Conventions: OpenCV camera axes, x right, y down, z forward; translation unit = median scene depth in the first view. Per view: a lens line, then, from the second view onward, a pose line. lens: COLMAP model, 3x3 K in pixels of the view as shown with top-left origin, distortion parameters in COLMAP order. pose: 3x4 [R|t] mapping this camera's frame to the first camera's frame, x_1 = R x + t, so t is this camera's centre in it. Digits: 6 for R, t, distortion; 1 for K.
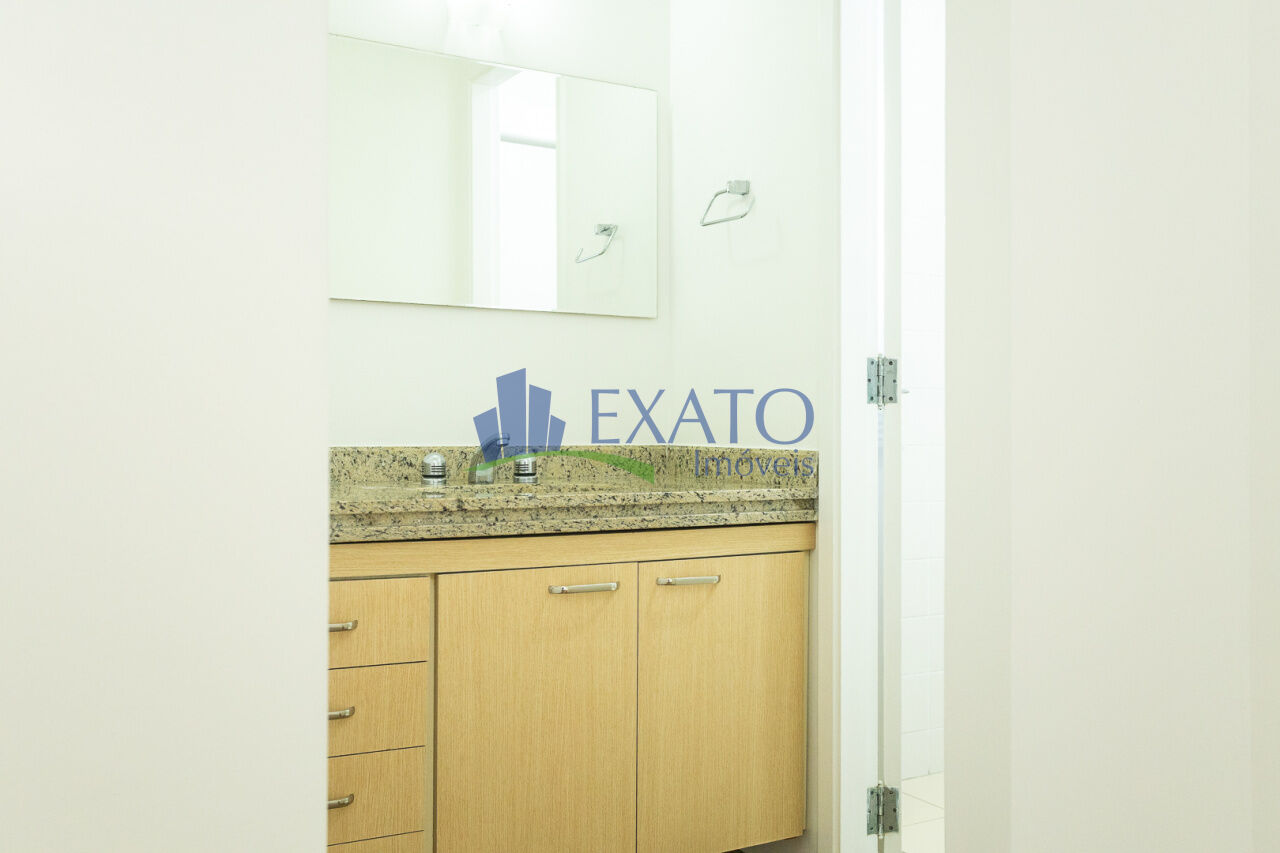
lens RADIAL K [[1176.7, 0, 635.9], [0, 1176.7, 422.8], [0, 0, 1]] dist [0.037465, 0.000000]
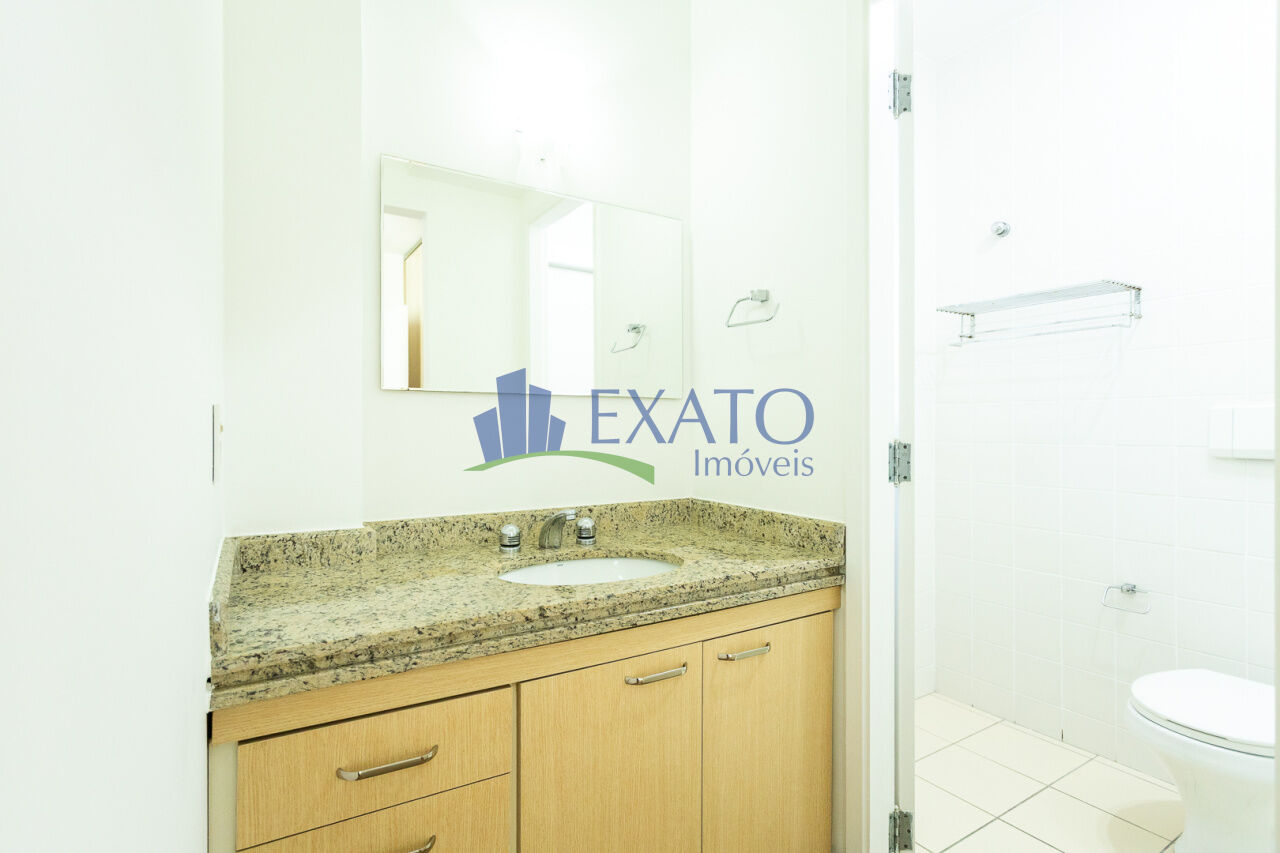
lens RADIAL K [[600.3, 0, 610.9], [0, 600.3, 428.9], [0, 0, 1]] dist [-0.001222, 0.002933]
pose [[0.999846, -0.003068, 0.017276, -0.083960], [0.002841, 0.999909, 0.013178, -0.077546], [-0.017315, -0.013127, 0.999764, 0.418591]]
